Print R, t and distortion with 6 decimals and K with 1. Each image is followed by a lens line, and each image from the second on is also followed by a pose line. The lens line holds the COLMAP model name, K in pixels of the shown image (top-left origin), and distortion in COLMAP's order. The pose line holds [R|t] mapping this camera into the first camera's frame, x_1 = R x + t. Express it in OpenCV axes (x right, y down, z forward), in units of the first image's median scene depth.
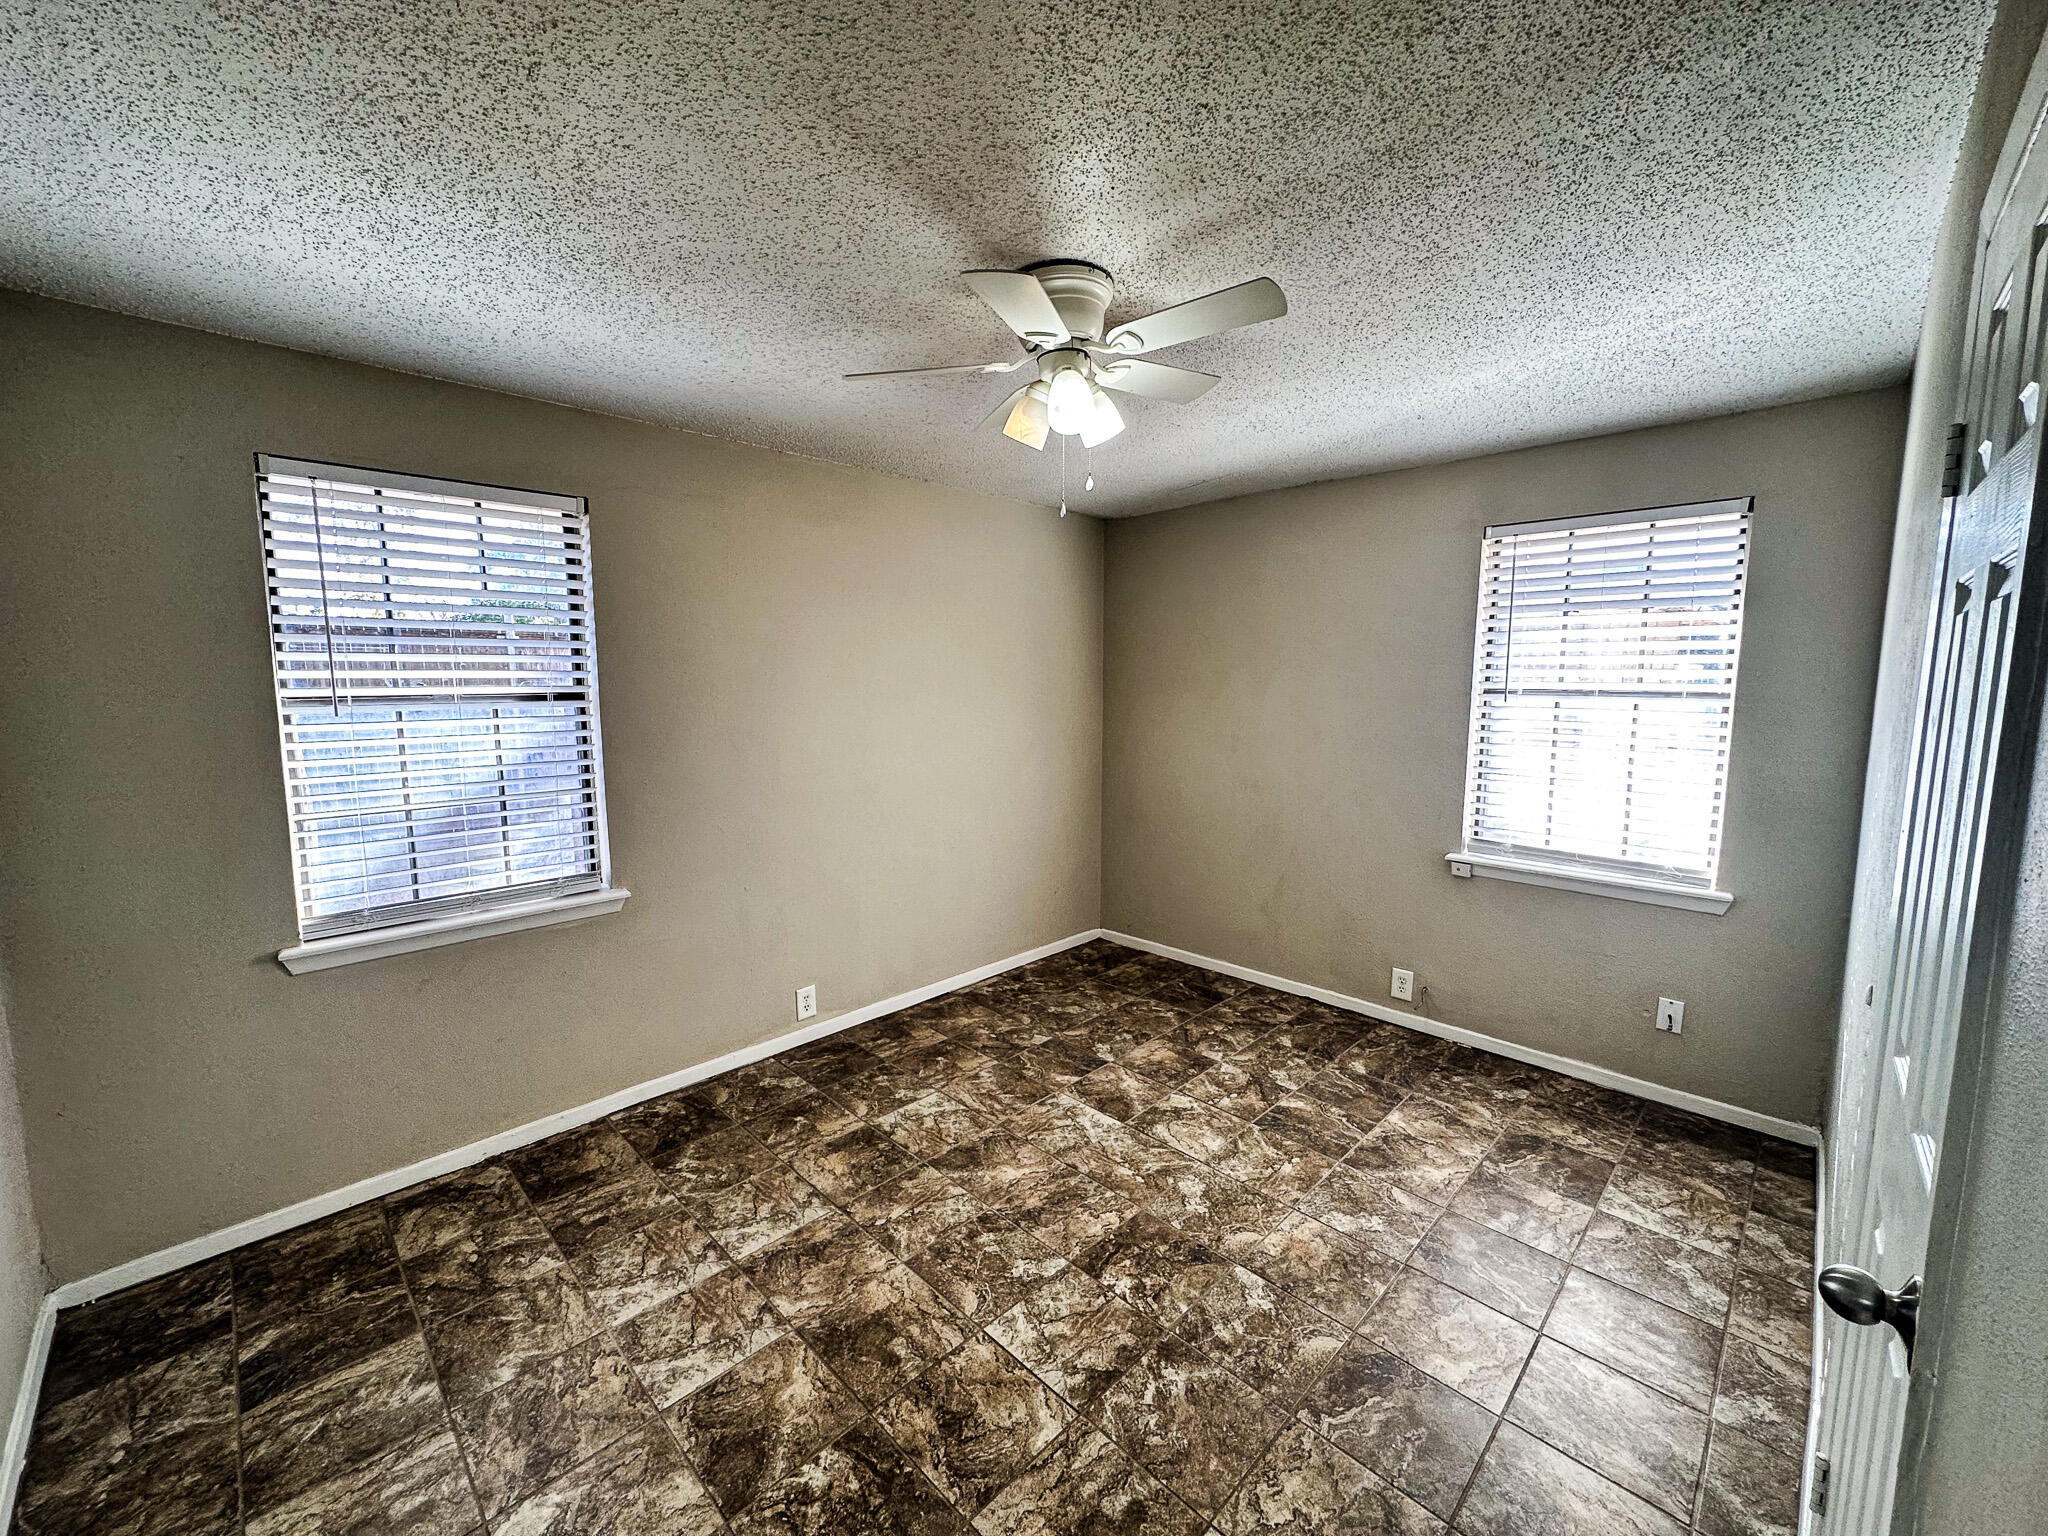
lens RADIAL K [[809.9, 0, 1026.9], [0, 809.9, 766.2], [0, 0, 1]] dist [-0.003057, 0.001595]
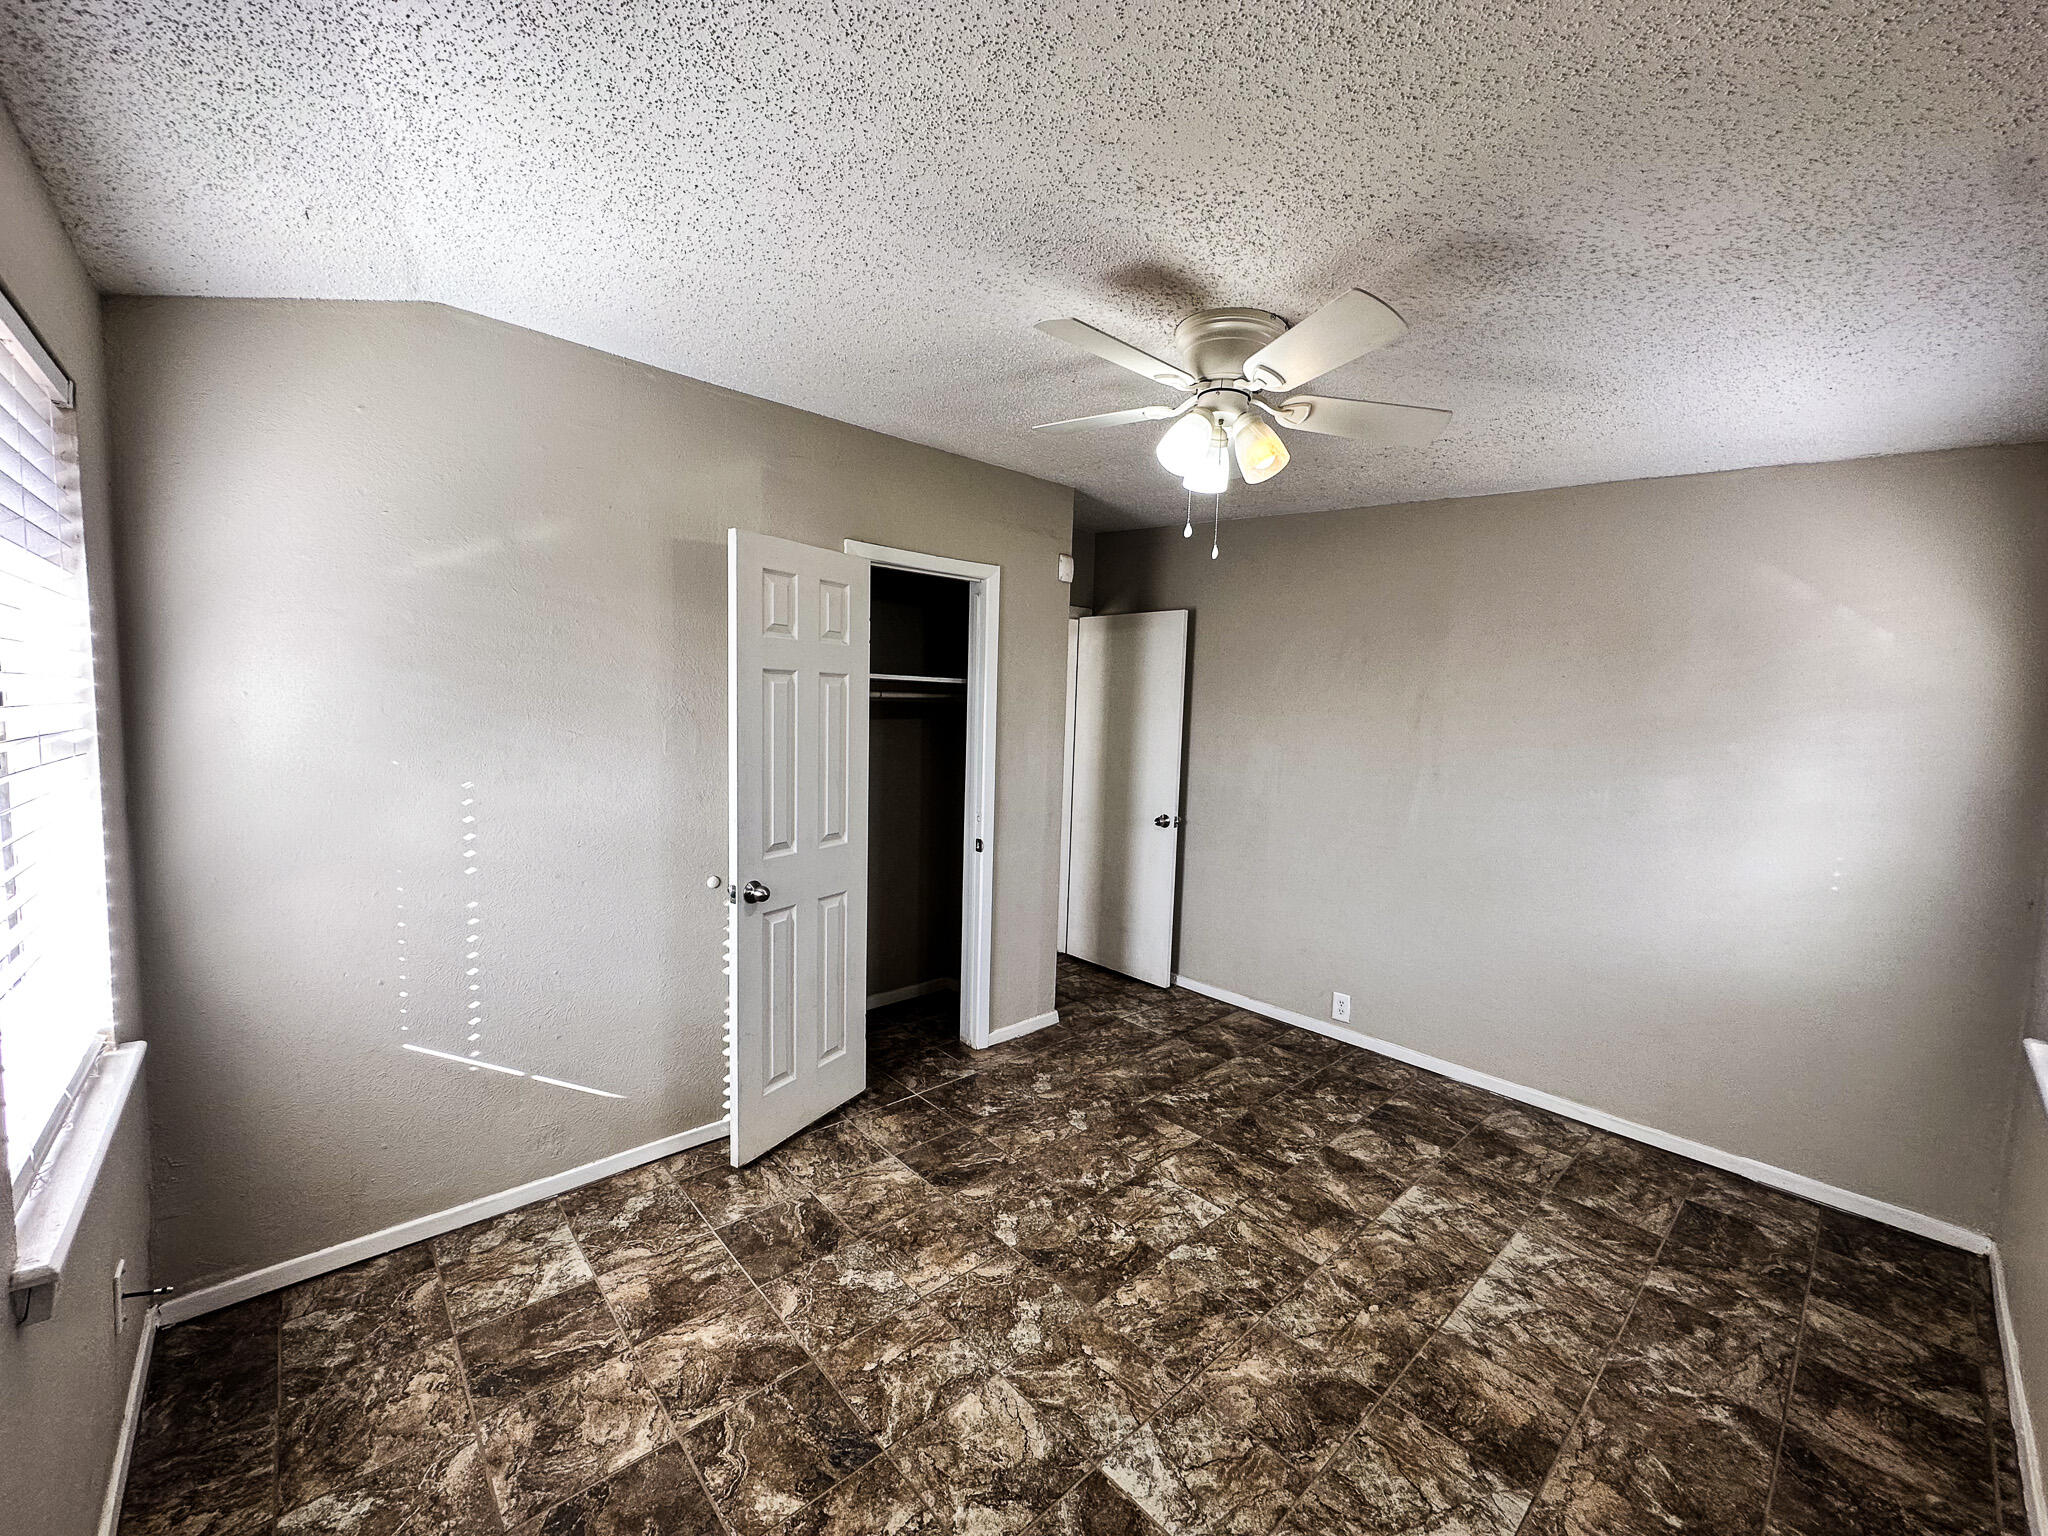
lens RADIAL K [[809.9, 0, 1020.1], [0, 809.9, 769.1], [0, 0, 1]] dist [-0.003057, 0.001595]
pose [[-0.998042, -0.034362, 0.052264, 0.203588], [-0.023811, 0.981393, 0.190530, -0.220499], [-0.057838, 0.188912, -0.980289, 1.862098]]
